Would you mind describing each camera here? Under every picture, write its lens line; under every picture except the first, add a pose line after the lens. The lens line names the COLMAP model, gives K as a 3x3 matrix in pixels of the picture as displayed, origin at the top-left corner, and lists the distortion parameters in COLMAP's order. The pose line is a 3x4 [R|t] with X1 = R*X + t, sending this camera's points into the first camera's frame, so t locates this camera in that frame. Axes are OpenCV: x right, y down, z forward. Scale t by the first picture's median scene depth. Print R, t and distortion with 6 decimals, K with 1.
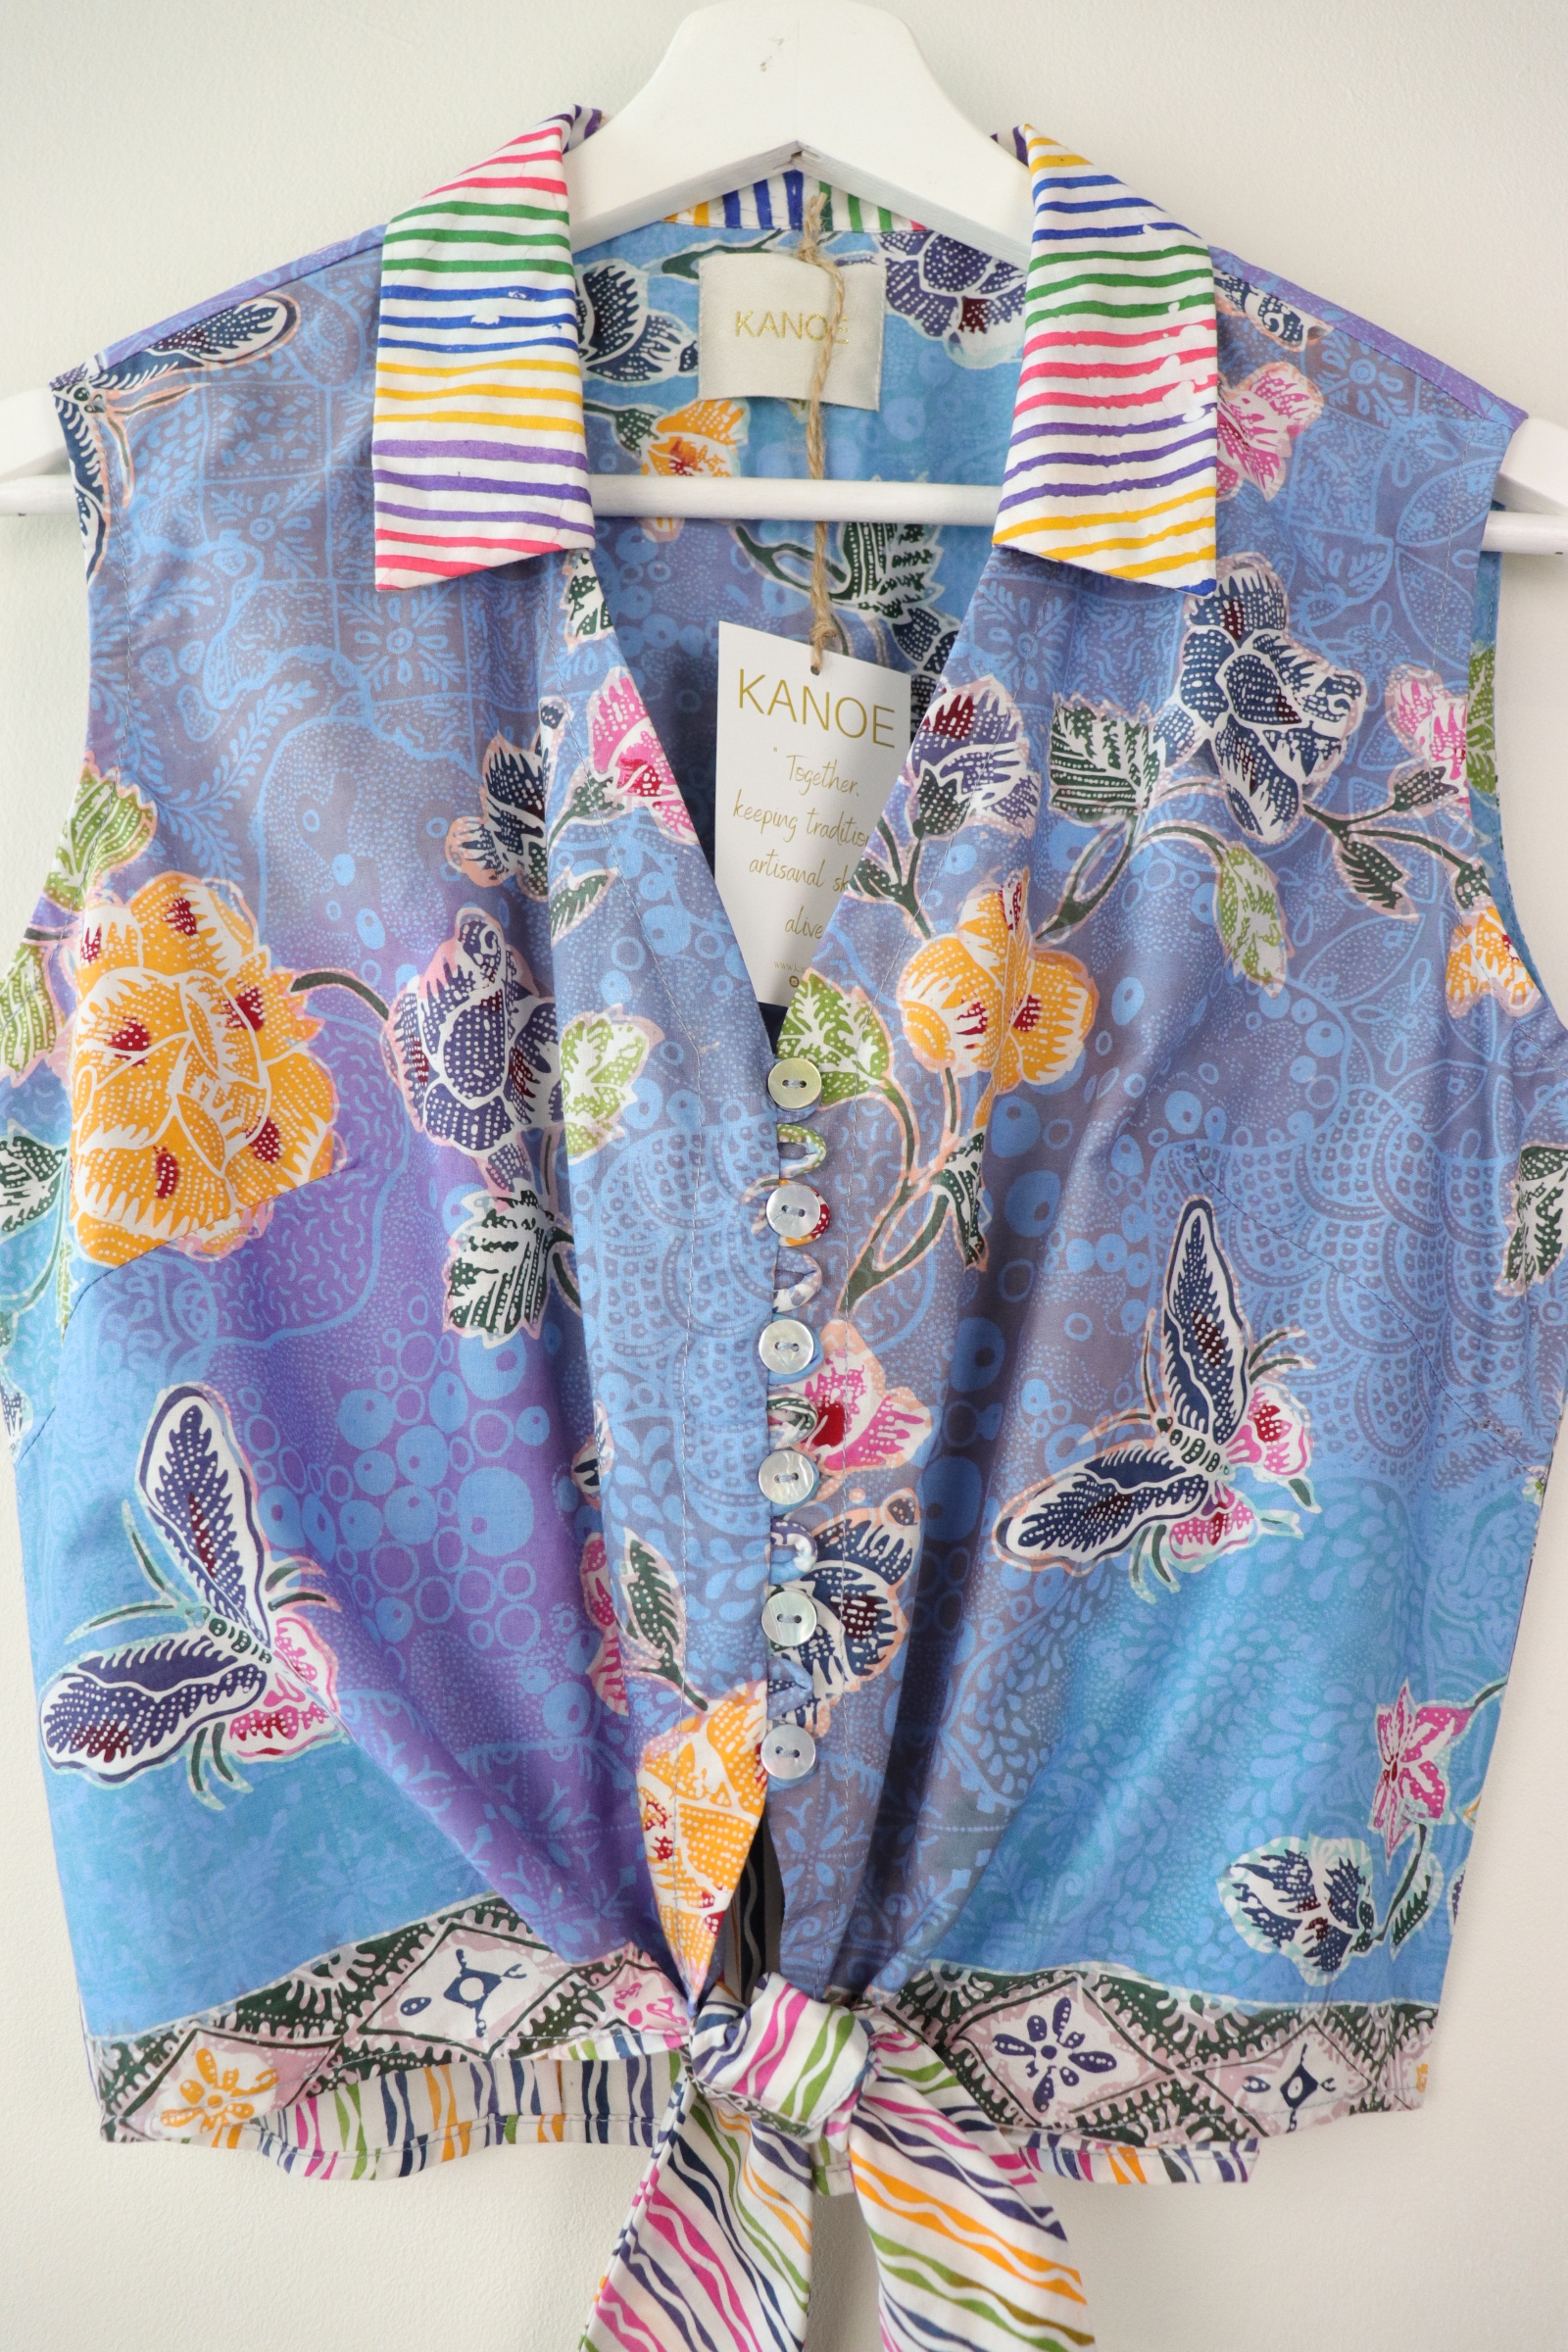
lens RADIAL K [[1942.5, 0, 779.6], [0, 1942.5, 1157.6], [0, 0, 1]] dist [-0.195721, 0.175331]
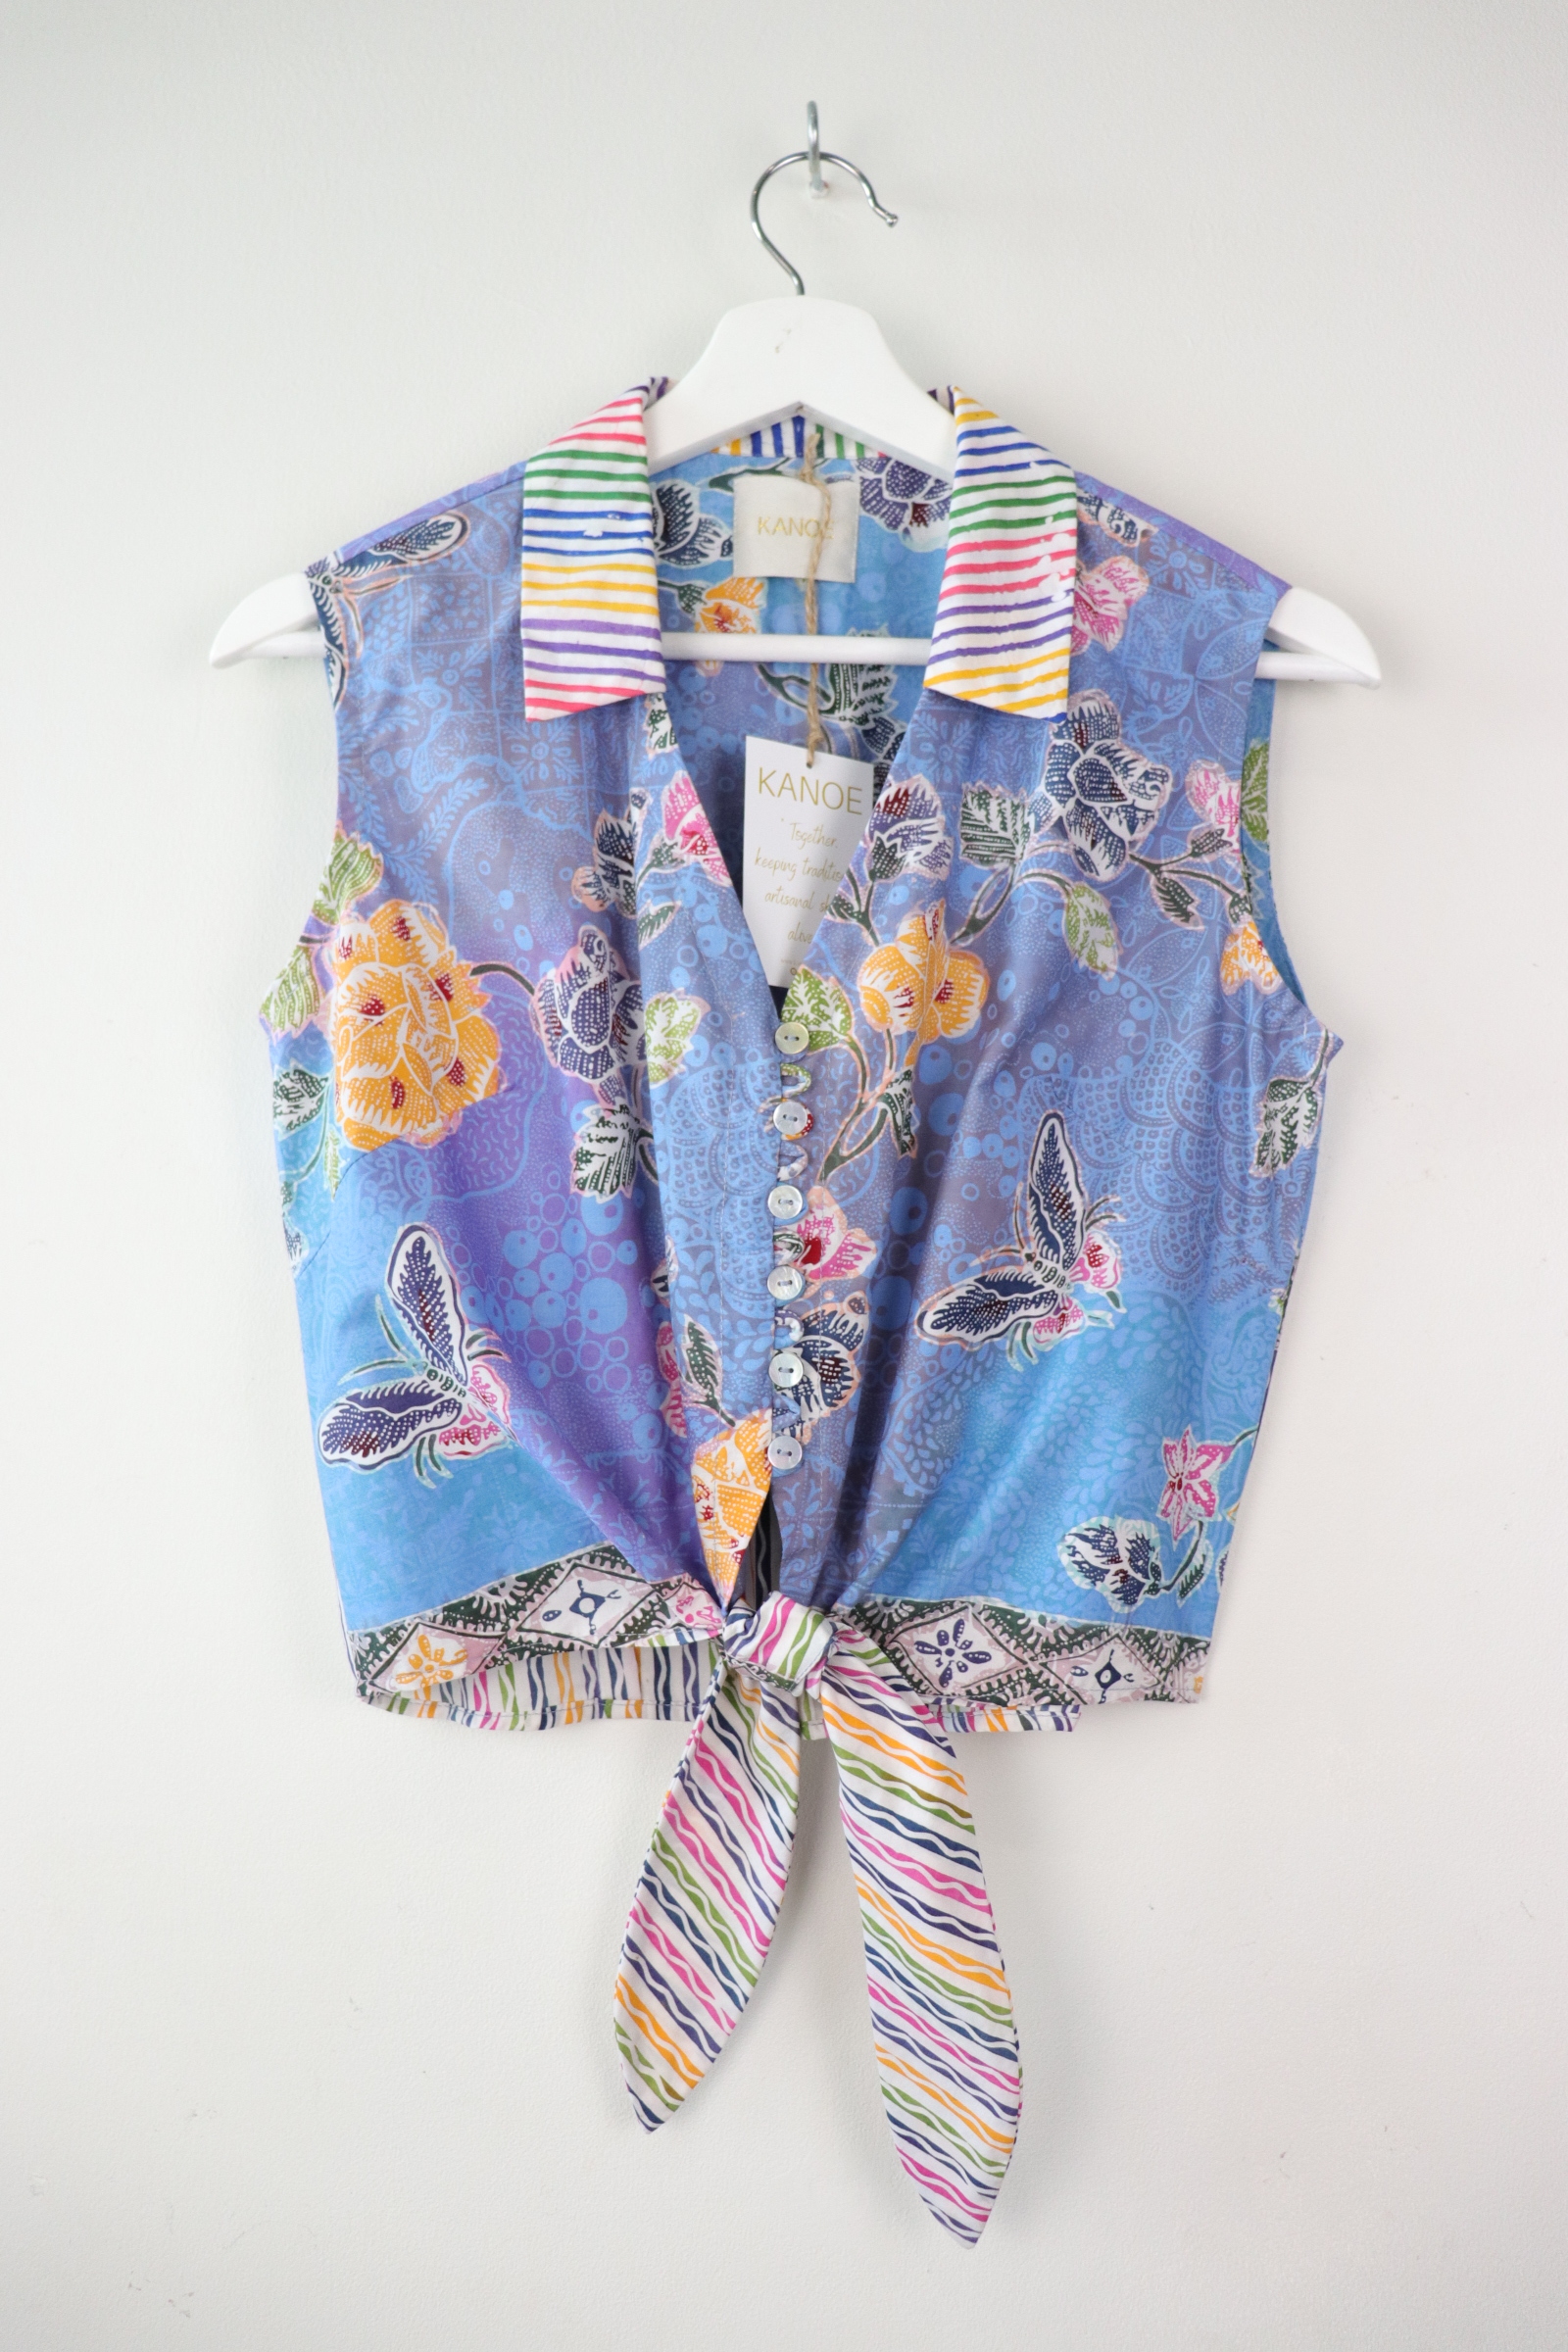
lens RADIAL K [[1942.5, 0, 779.6], [0, 1942.5, 1157.6], [0, 0, 1]] dist [-0.195721, 0.175331]
pose [[0.999703, 0.005154, -0.023813, 0.035367], [-0.004052, 0.998929, 0.046092, -0.013263], [0.024025, -0.045982, 0.998653, -0.585256]]
